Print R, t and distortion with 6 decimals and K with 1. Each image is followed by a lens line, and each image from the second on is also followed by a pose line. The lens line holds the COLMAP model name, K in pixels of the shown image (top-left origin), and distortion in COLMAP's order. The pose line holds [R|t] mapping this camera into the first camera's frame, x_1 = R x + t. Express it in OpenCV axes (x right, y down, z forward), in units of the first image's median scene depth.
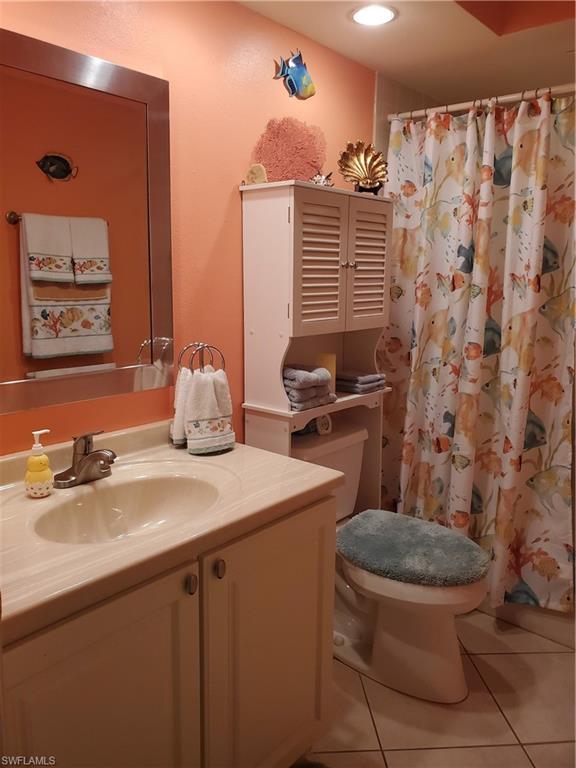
lens RADIAL K [[588.3, 0, 291.5], [0, 588.3, 387.7], [0, 0, 1]] dist [0.043200, -0.036644]
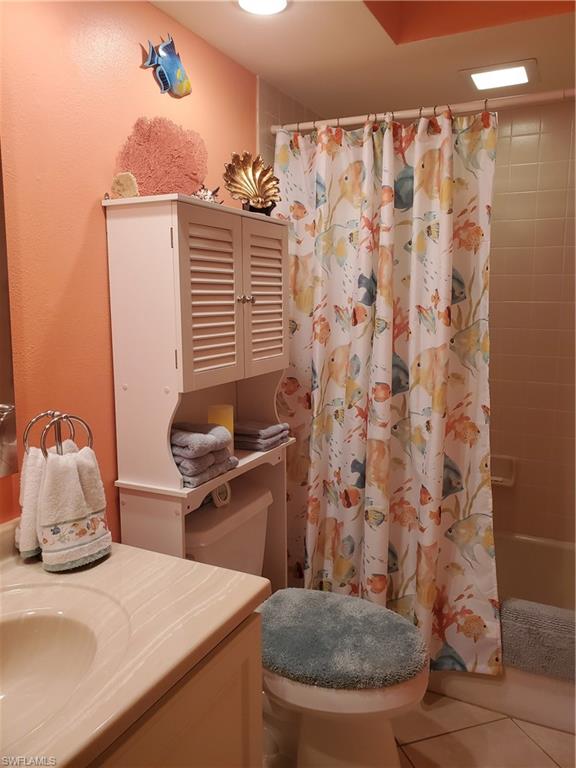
lens RADIAL K [[588.3, 0, 290.0], [0, 588.3, 379.9], [0, 0, 1]] dist [0.043200, -0.036644]
pose [[0.971106, -0.045497, 0.234274, -0.036335], [0.056741, 0.997527, -0.041481, -0.055052], [-0.231807, 0.053575, 0.971285, 0.184454]]
